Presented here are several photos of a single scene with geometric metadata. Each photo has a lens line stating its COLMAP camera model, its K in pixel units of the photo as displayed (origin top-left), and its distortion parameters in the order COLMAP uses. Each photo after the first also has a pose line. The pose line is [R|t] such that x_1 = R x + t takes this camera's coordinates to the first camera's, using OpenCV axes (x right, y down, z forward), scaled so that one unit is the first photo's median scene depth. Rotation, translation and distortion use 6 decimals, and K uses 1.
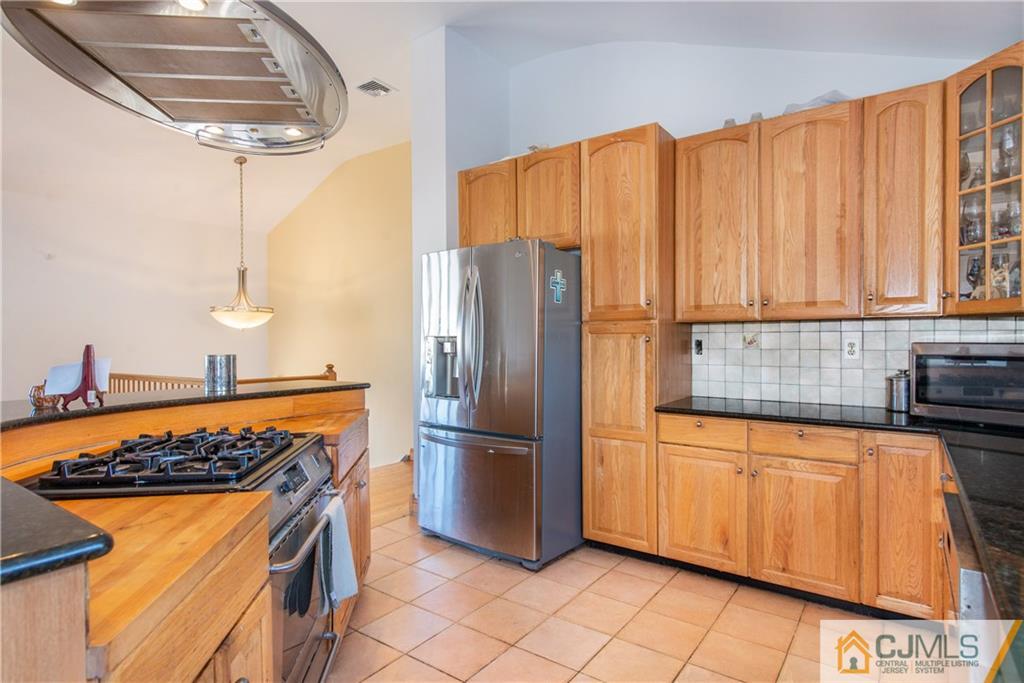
lens RADIAL K [[553.3, 0, 507.6], [0, 553.3, 340.3], [0, 0, 1]] dist [0.000035, -0.001660]
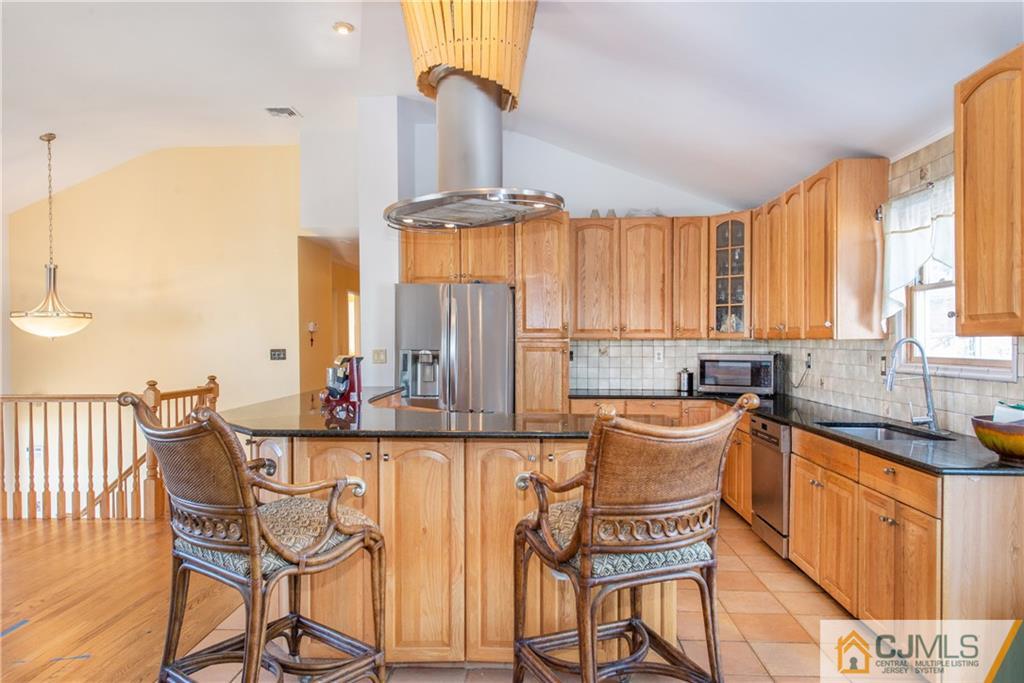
lens RADIAL K [[659.7, 0, 515.1], [0, 659.7, 346.6], [0, 0, 1]] dist [0.005004, -0.002107]
pose [[0.831814, -0.002305, 0.555049, -0.868664], [-0.001840, 0.999974, 0.006910, -0.028095], [-0.555051, -0.006769, 0.831789, -0.445621]]
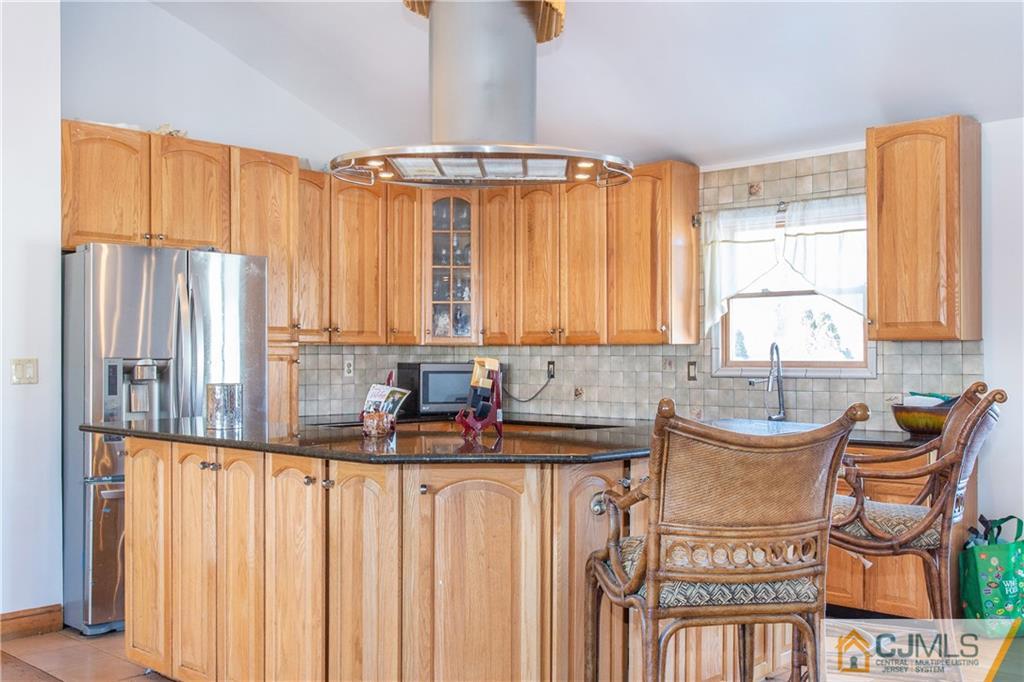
lens RADIAL K [[1036.7, 0, 508.8], [0, 1036.7, 342.1], [0, 0, 1]] dist [0.056172, 0.000000]
pose [[0.117717, 0.016116, 0.992916, -1.638691], [0.000517, 0.999867, -0.016290, -0.005580], [-0.993047, 0.002431, 0.117693, 0.360232]]
